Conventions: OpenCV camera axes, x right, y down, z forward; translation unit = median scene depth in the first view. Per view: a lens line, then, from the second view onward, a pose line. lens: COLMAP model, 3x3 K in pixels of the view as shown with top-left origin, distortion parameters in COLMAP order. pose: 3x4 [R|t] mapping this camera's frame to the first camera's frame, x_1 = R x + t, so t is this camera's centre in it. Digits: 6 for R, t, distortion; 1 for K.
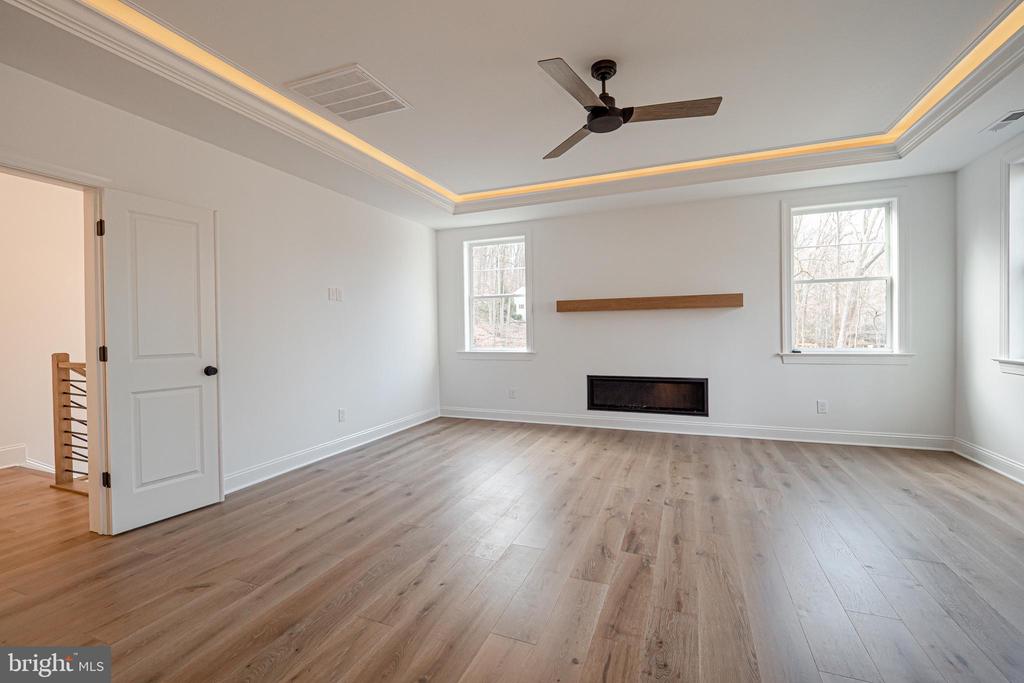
lens RADIAL K [[441.3, 0, 508.9], [0, 441.3, 336.1], [0, 0, 1]] dist [0.013353, -0.016167]
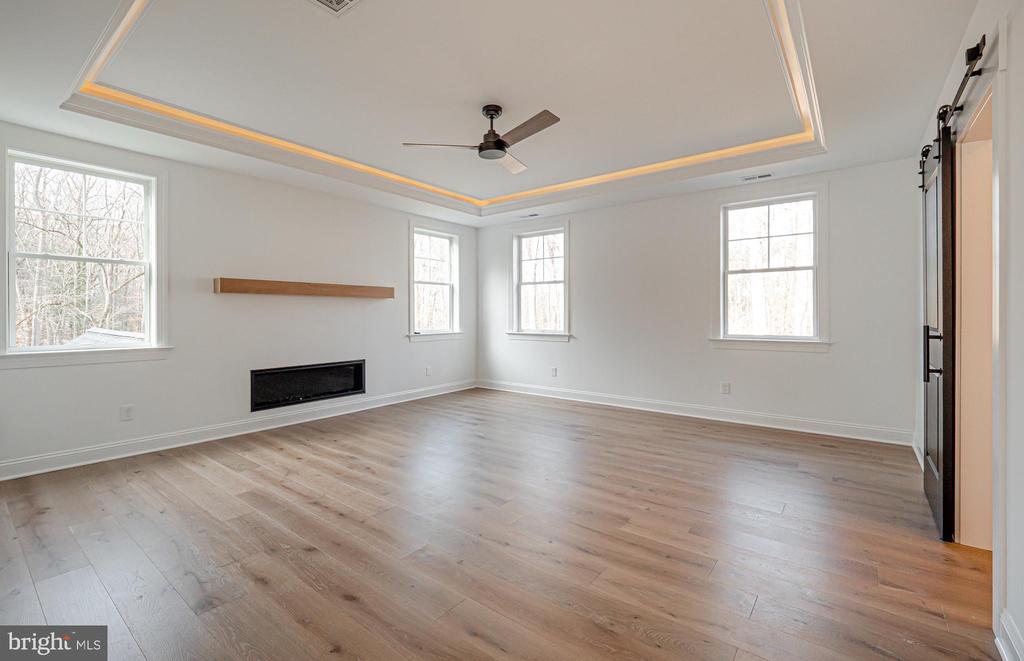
lens RADIAL K [[440.0, 0, 504.8], [0, 440.0, 314.2], [0, 0, 1]] dist [-0.000922, -0.000719]
pose [[0.275424, 0.013801, 0.961224, -0.602764], [0.010795, 0.999789, -0.017448, 0.003643], [-0.961262, 0.015182, 0.275217, 0.384270]]
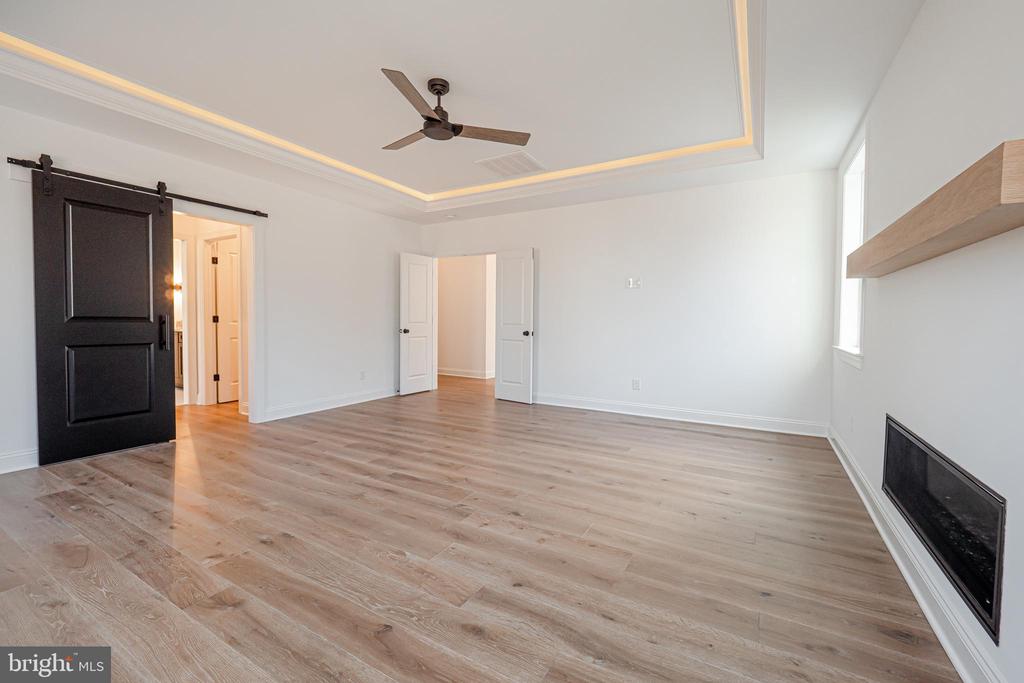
lens RADIAL K [[428.1, 0, 507.4], [0, 428.1, 334.8], [0, 0, 1]] dist [0.012986, -0.011592]
pose [[-0.145431, 0.049785, -0.988115, 0.817653], [-0.020110, 0.998378, 0.053262, -0.008731], [0.989164, 0.027617, -0.144194, 0.834735]]
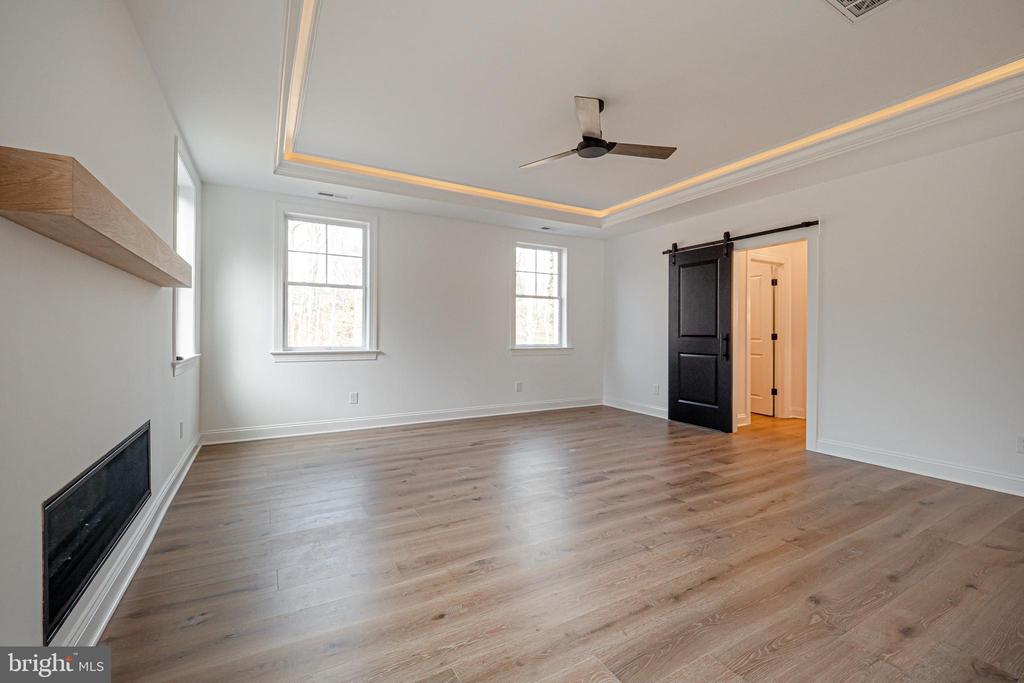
lens RADIAL K [[428.1, 0, 507.4], [0, 428.1, 334.8], [0, 0, 1]] dist [0.012986, -0.011592]
pose [[-0.782410, 0.007264, 0.622722, -0.195135], [0.013414, 0.999897, 0.005189, 0.001564], [-0.622620, 0.012413, -0.782426, 1.260025]]
